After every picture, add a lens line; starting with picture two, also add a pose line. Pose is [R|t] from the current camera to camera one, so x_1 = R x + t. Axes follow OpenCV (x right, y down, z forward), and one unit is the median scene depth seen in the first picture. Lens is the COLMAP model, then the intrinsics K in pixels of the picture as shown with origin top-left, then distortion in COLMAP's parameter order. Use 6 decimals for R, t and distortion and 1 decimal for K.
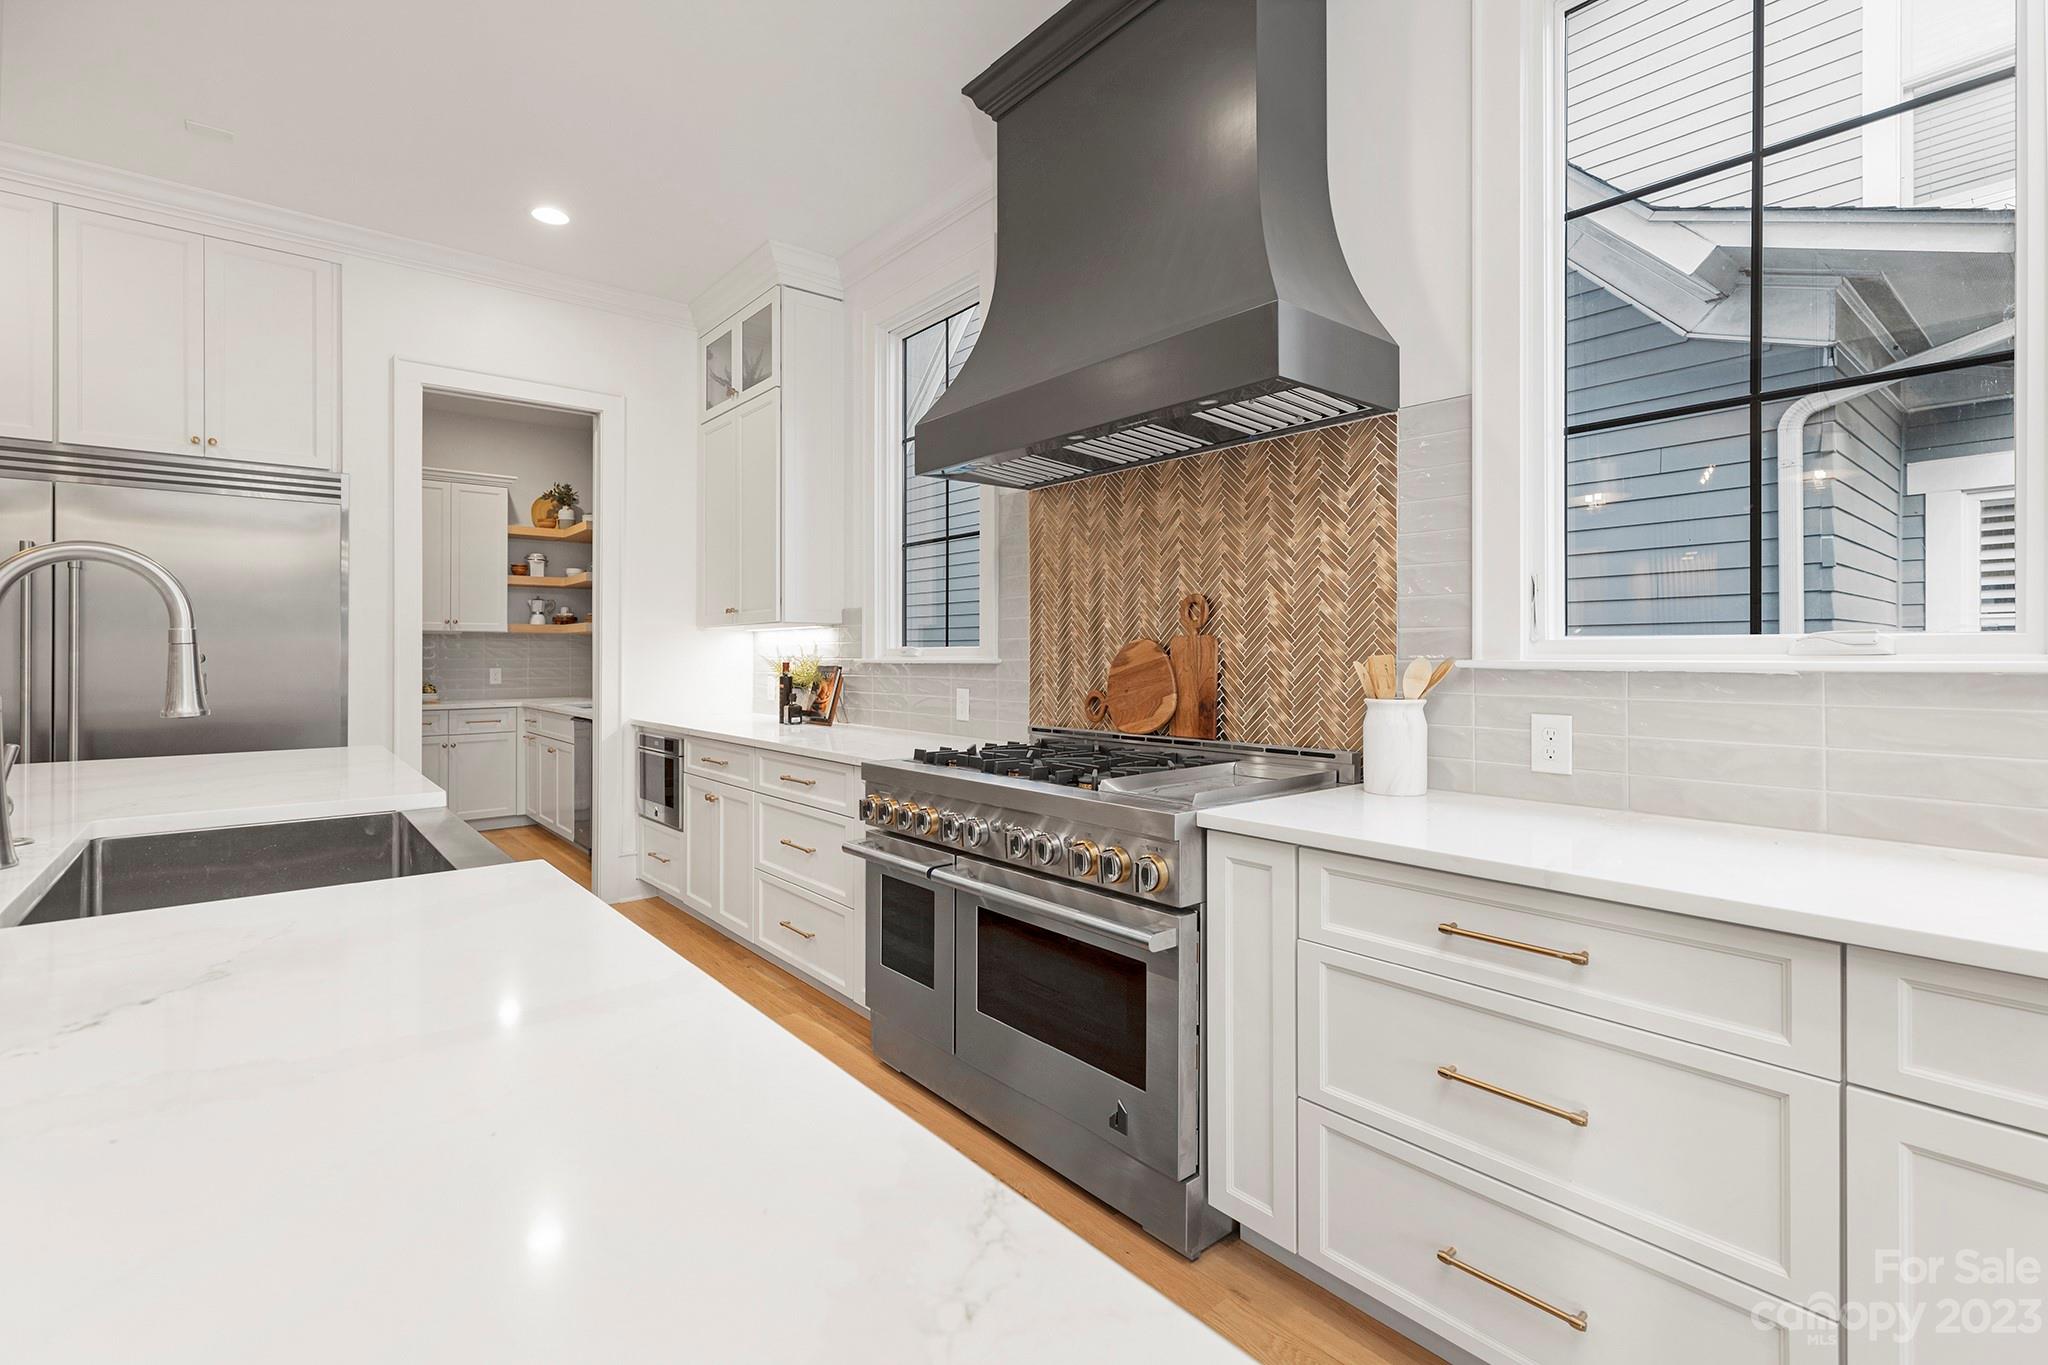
lens RADIAL K [[910.8, 0, 1009.3], [0, 910.8, 655.9], [0, 0, 1]] dist [0.002776, -0.000738]
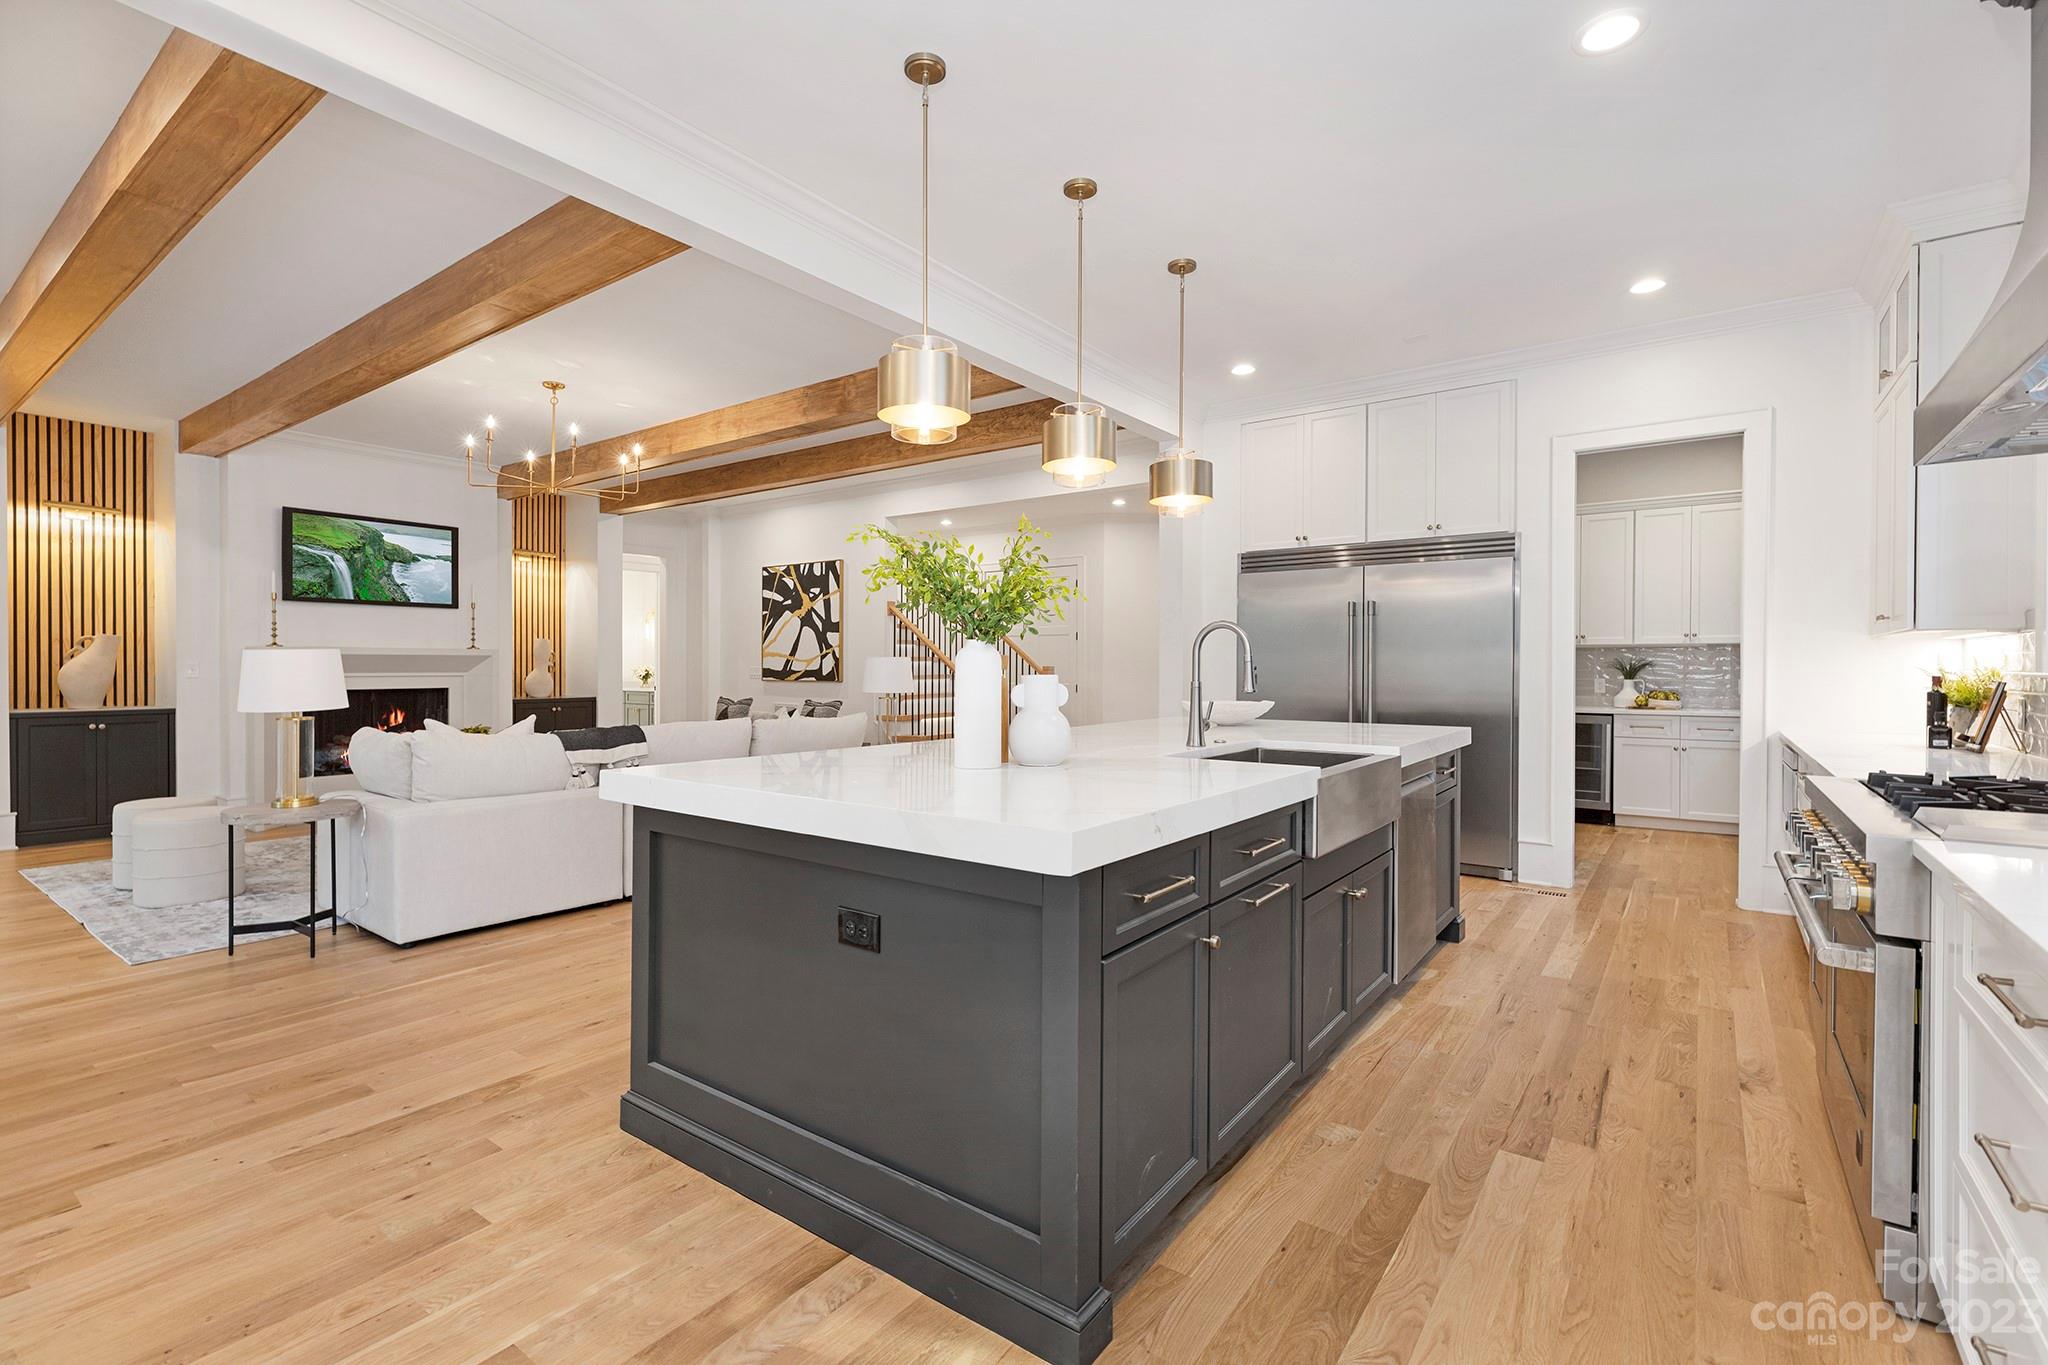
lens RADIAL K [[928.6, 0, 1020.3], [0, 928.6, 642.7], [0, 0, 1]] dist [0.001978, 0.001247]
pose [[0.241181, -0.022309, -0.970224, 0.433175], [-0.000234, 0.999734, -0.023046, -0.004116], [0.970480, 0.005785, 0.241111, -0.051392]]
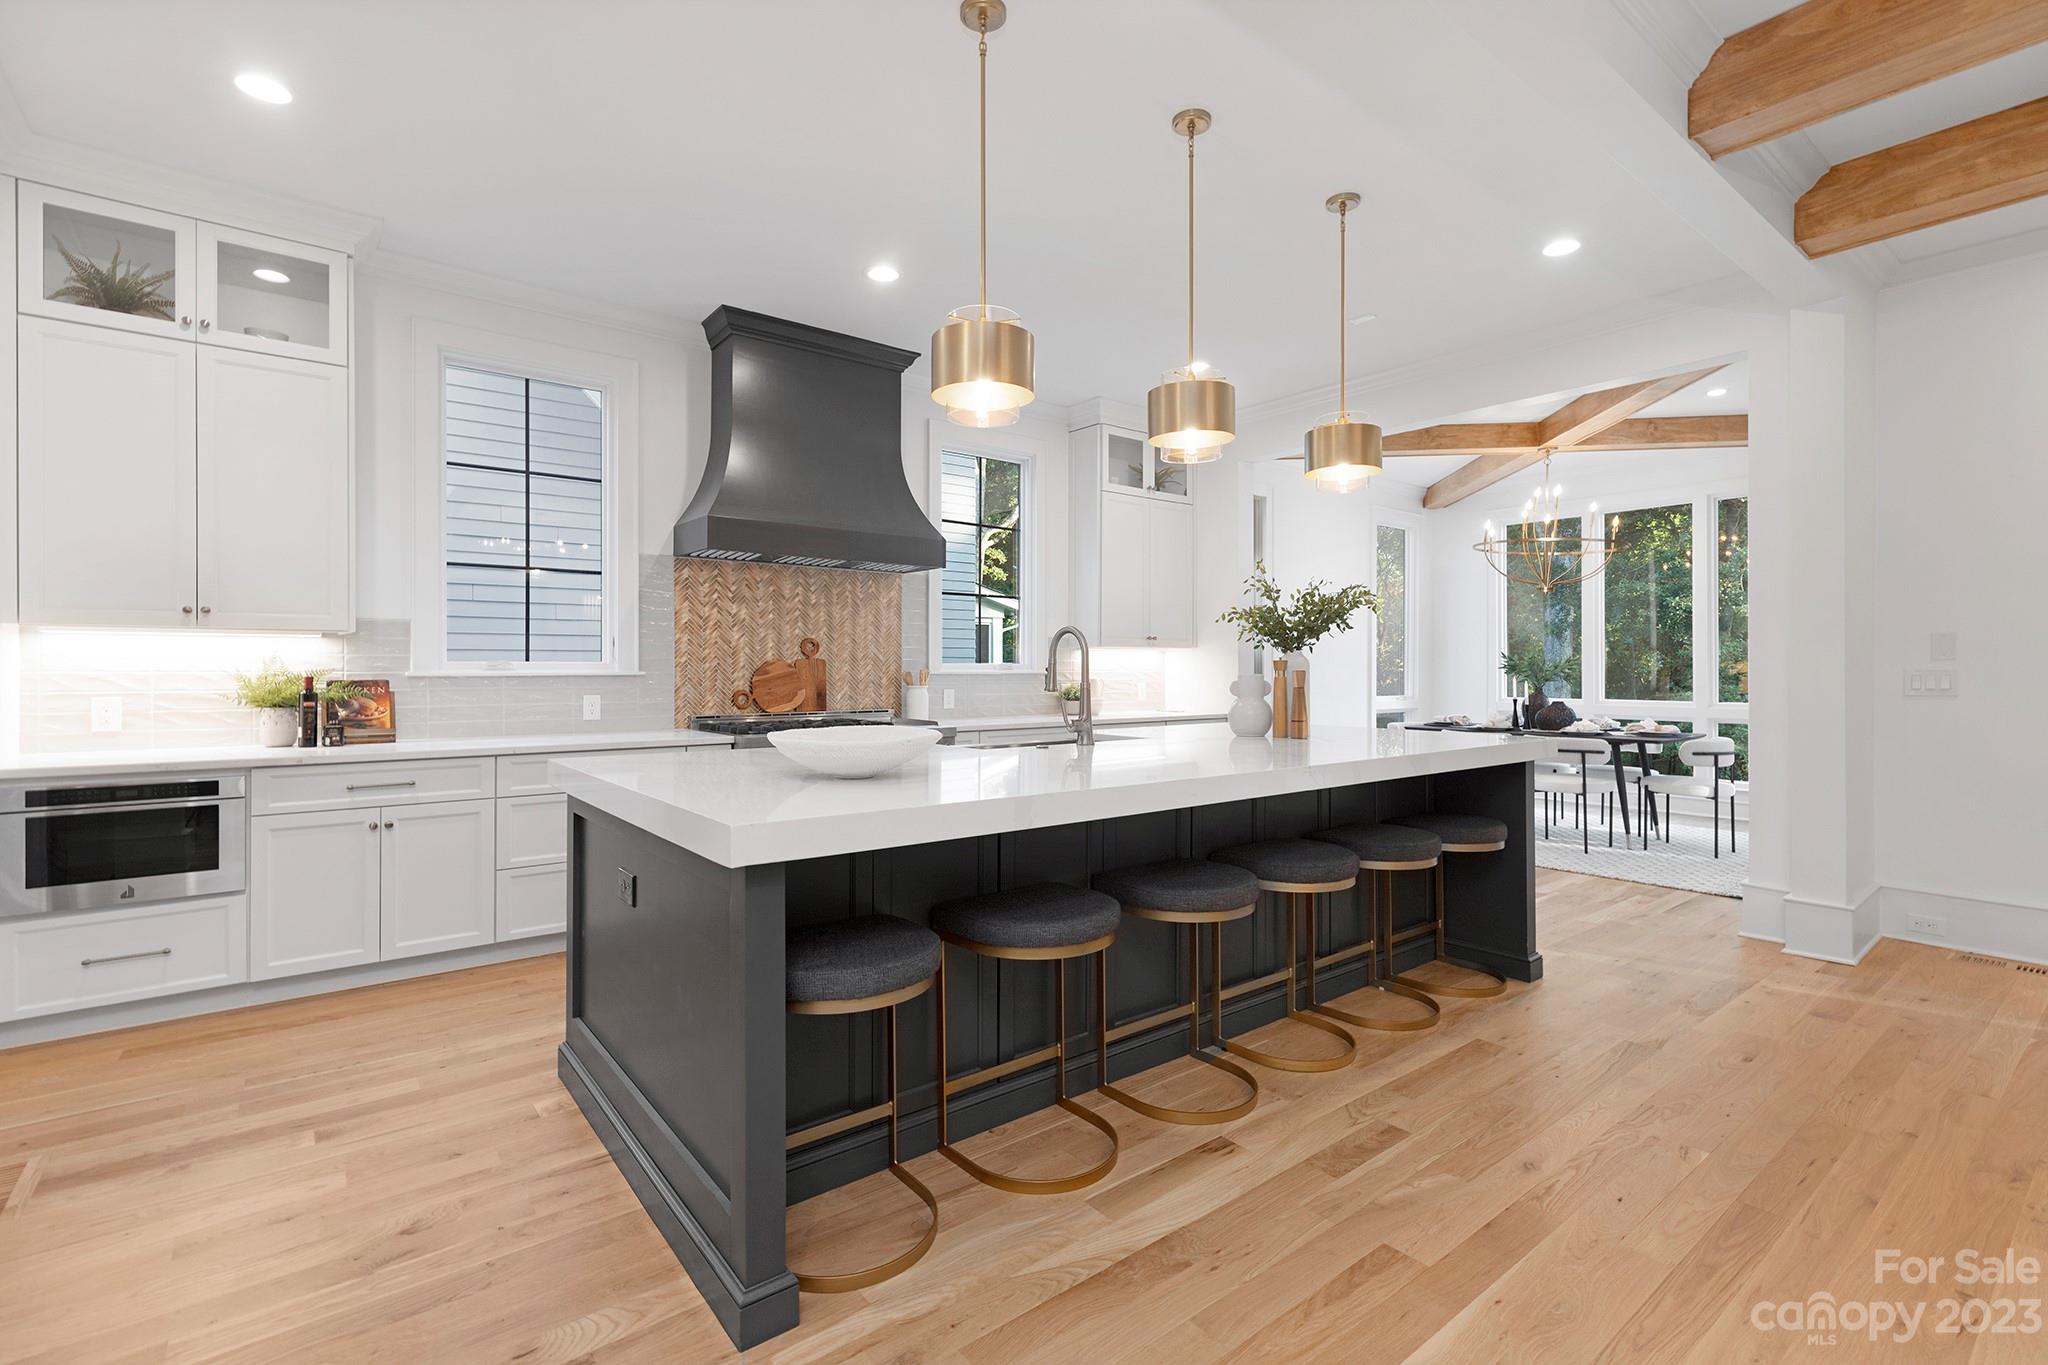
lens RADIAL K [[928.6, 0, 1021.1], [0, 928.6, 673.3], [0, 0, 1]] dist [0.001978, 0.001247]
pose [[0.021324, -0.003705, 0.999766, -1.283025], [-0.002478, 0.999990, 0.003758, -0.001434], [-0.999770, -0.002558, 0.021315, 0.369027]]
